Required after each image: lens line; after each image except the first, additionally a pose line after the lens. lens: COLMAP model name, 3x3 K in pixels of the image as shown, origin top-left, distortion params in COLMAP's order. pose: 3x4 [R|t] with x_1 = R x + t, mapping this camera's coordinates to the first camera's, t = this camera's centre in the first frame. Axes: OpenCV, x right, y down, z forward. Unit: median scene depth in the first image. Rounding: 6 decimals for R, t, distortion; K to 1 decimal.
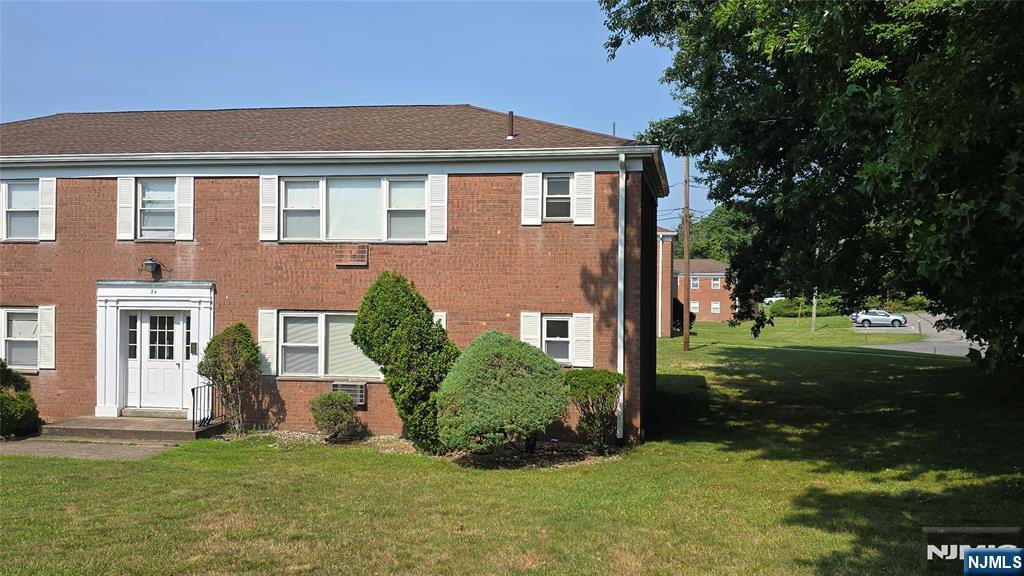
lens RADIAL K [[725.3, 0, 511.9], [0, 725.3, 292.1], [0, 0, 1]] dist [0.013508, 0.000609]
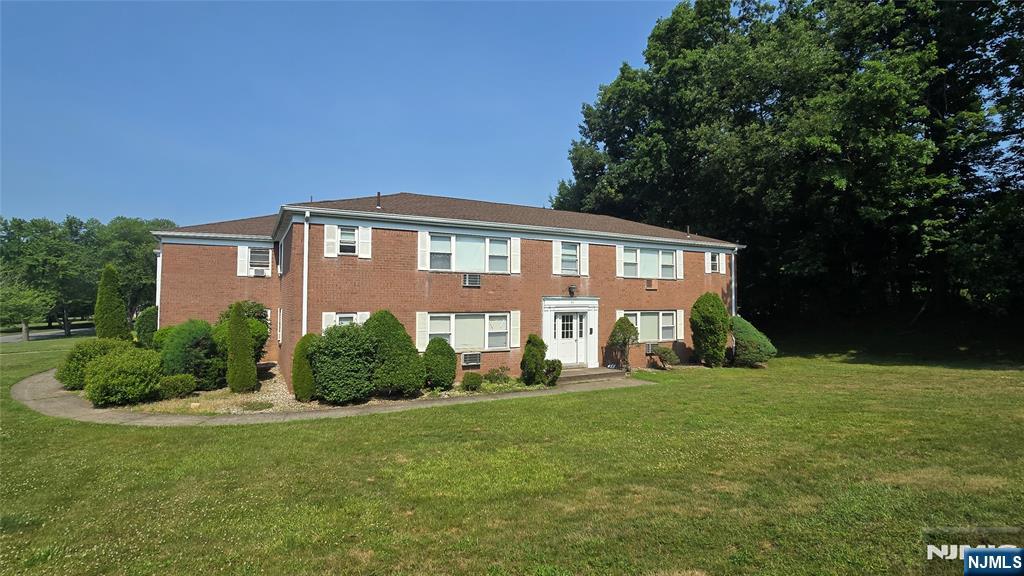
lens RADIAL K [[417.5, 0, 511.4], [0, 417.5, 280.8], [0, 0, 1]] dist [-0.004301, -0.000049]
pose [[0.825703, 0.013767, 0.563937, -1.213293], [0.009328, 0.999232, -0.038052, -0.016541], [-0.564028, 0.036680, 0.824941, 0.184283]]
